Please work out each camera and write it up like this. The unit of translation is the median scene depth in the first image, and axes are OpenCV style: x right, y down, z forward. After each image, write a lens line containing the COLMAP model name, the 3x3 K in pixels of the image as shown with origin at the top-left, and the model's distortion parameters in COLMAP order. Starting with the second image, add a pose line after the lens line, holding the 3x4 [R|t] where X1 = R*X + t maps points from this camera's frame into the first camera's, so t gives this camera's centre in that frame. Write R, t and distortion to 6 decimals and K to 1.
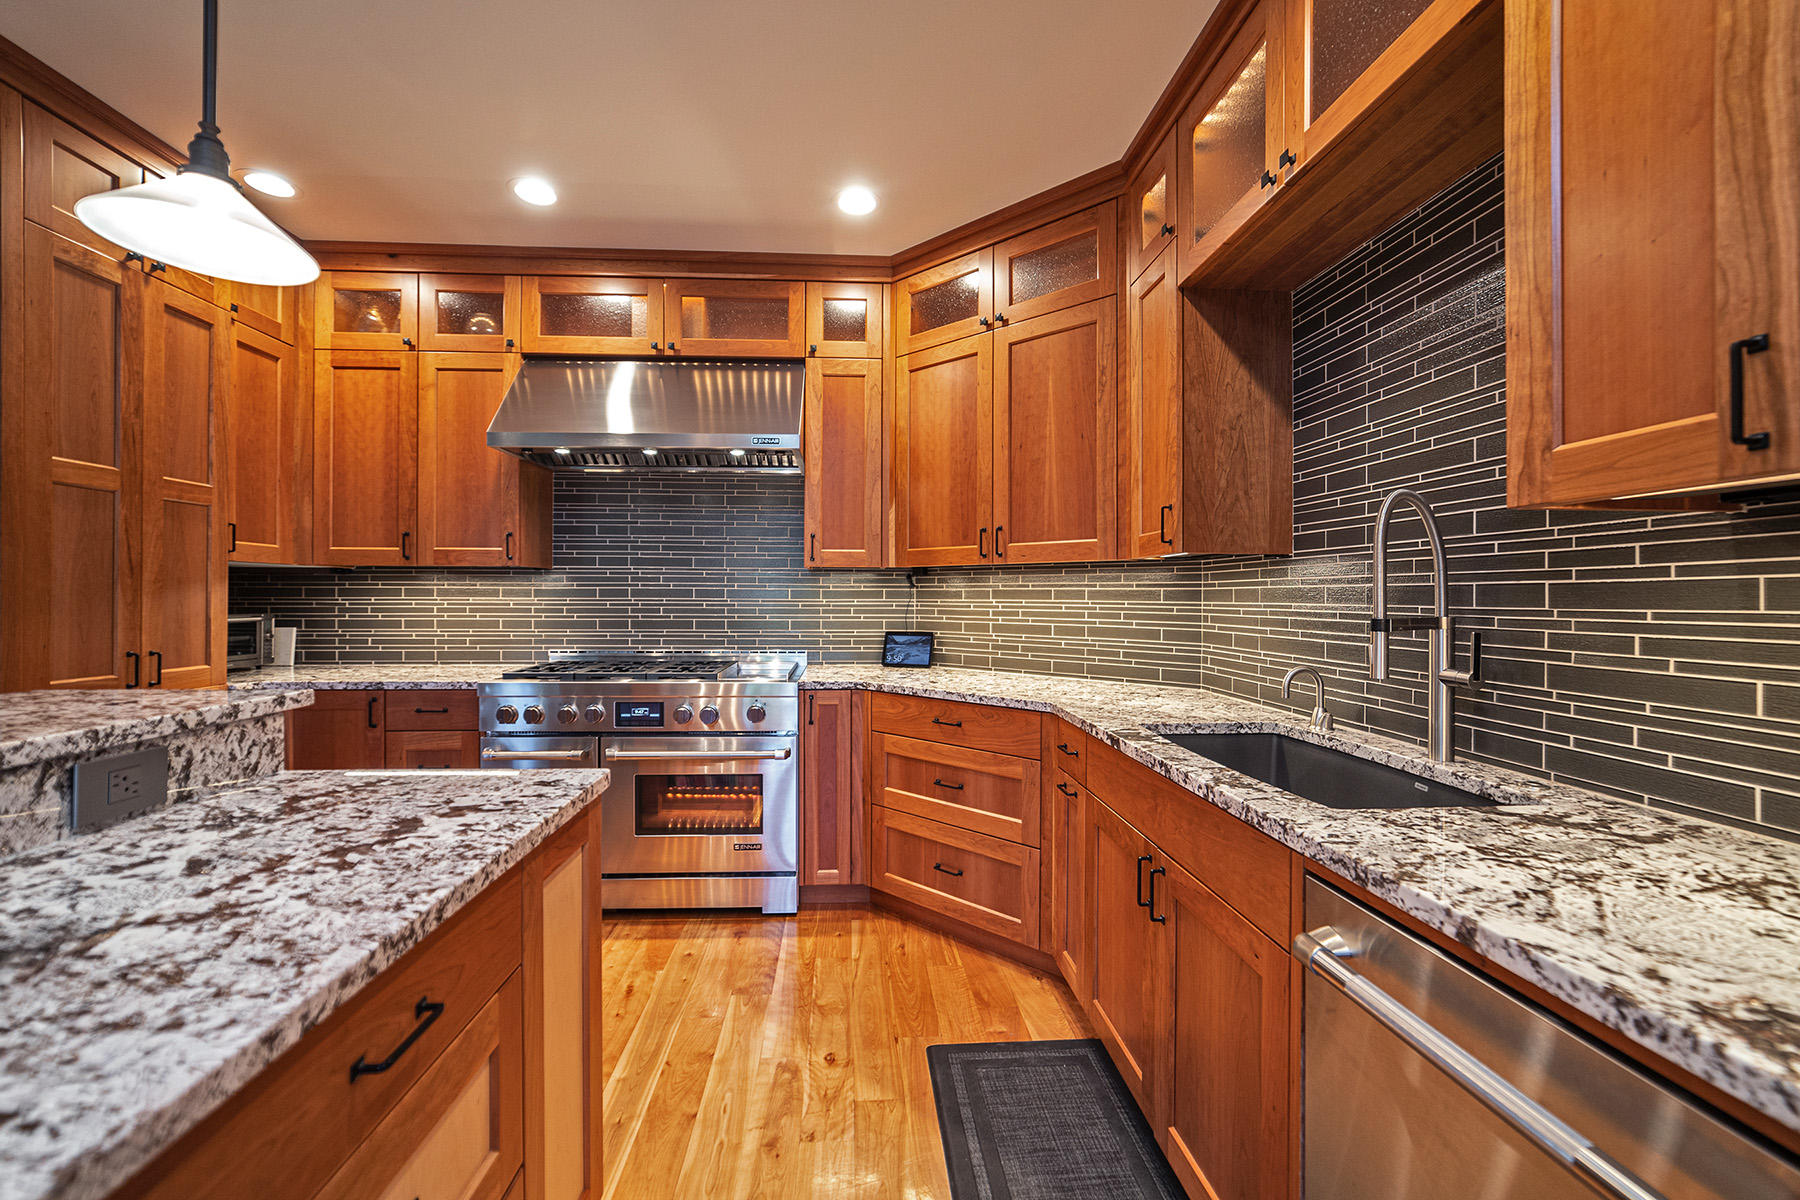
lens RADIAL K [[742.1, 0, 899.3], [0, 742.1, 592.1], [0, 0, 1]] dist [-0.001811, 0.000087]
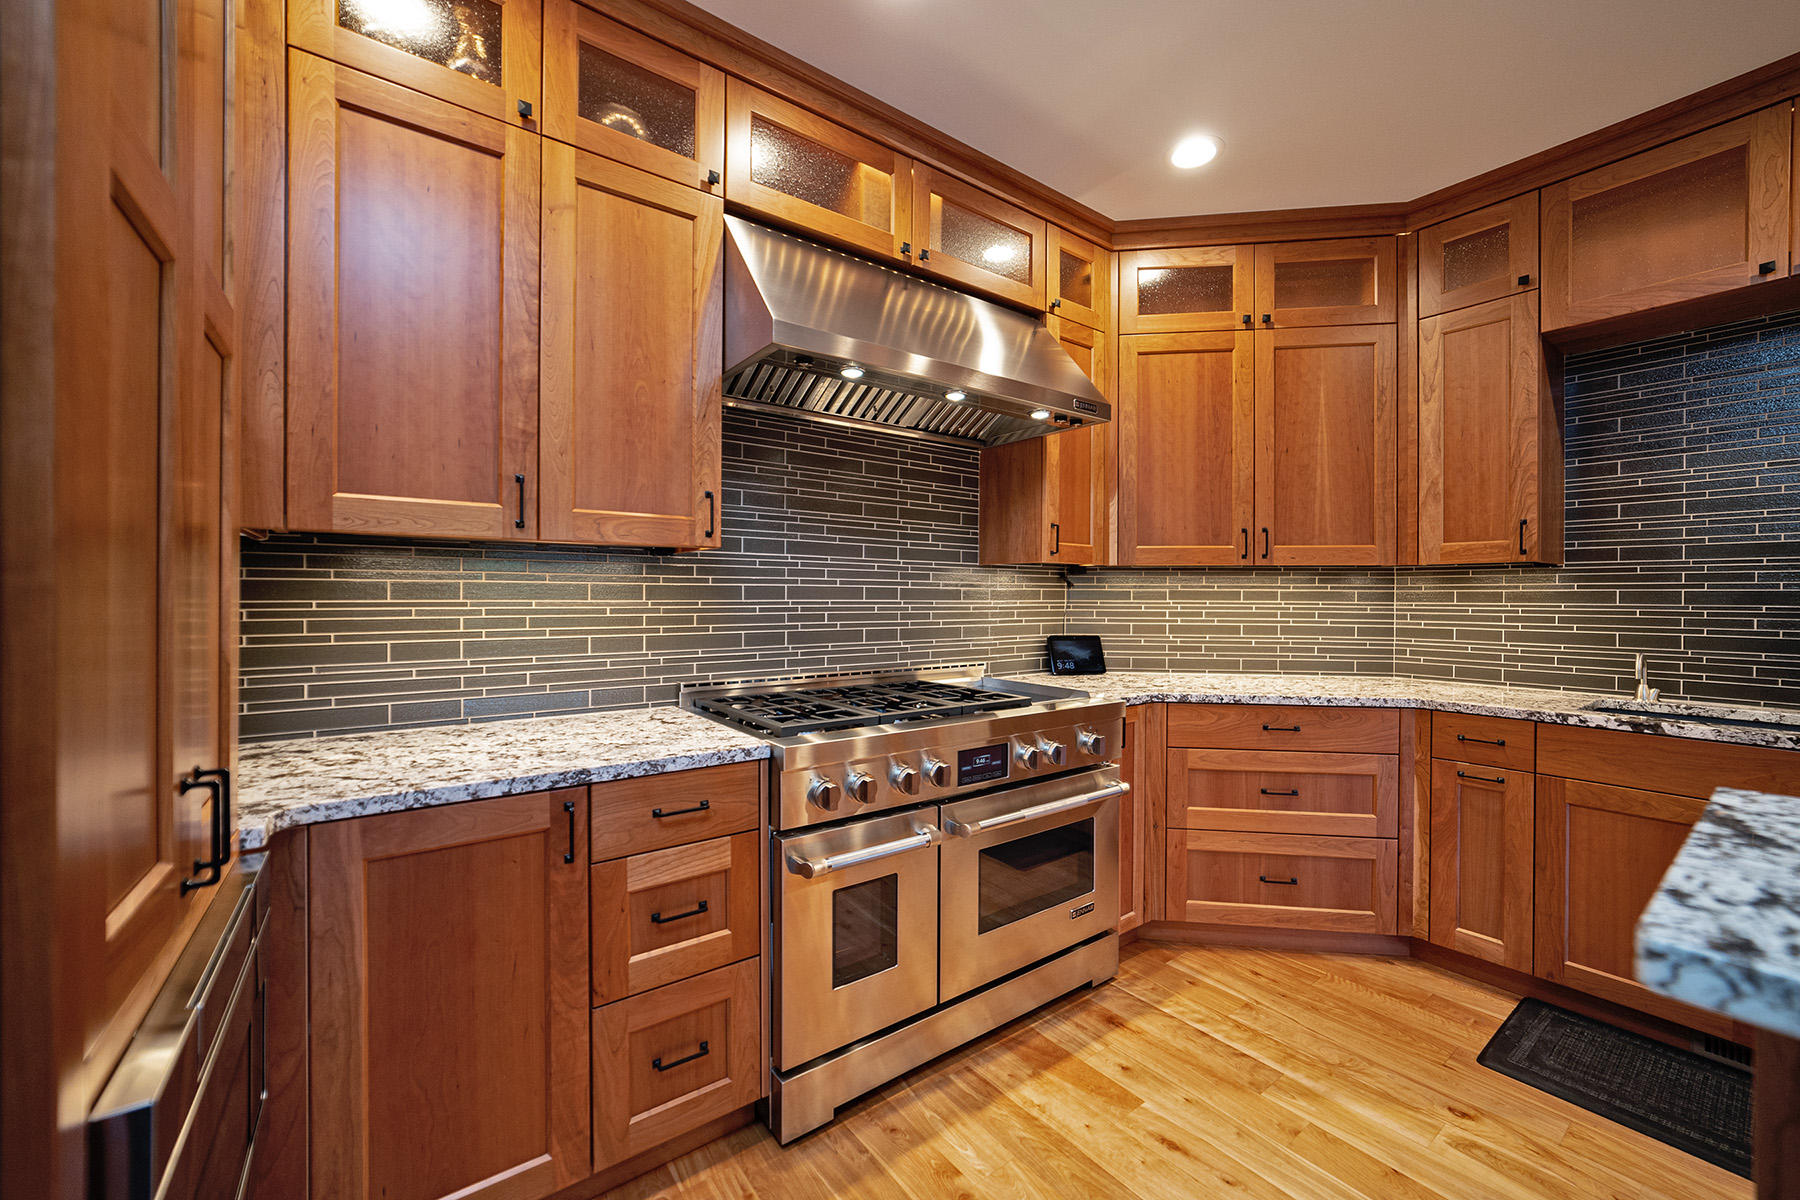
lens RADIAL K [[702.7, 0, 913.1], [0, 702.7, 596.4], [0, 0, 1]] dist [-0.009563, 0.000149]
pose [[0.826624, -0.000592, 0.562755, -0.781540], [-0.004511, 0.999960, 0.007678, -0.001090], [-0.562737, -0.008885, 0.826588, 0.479418]]
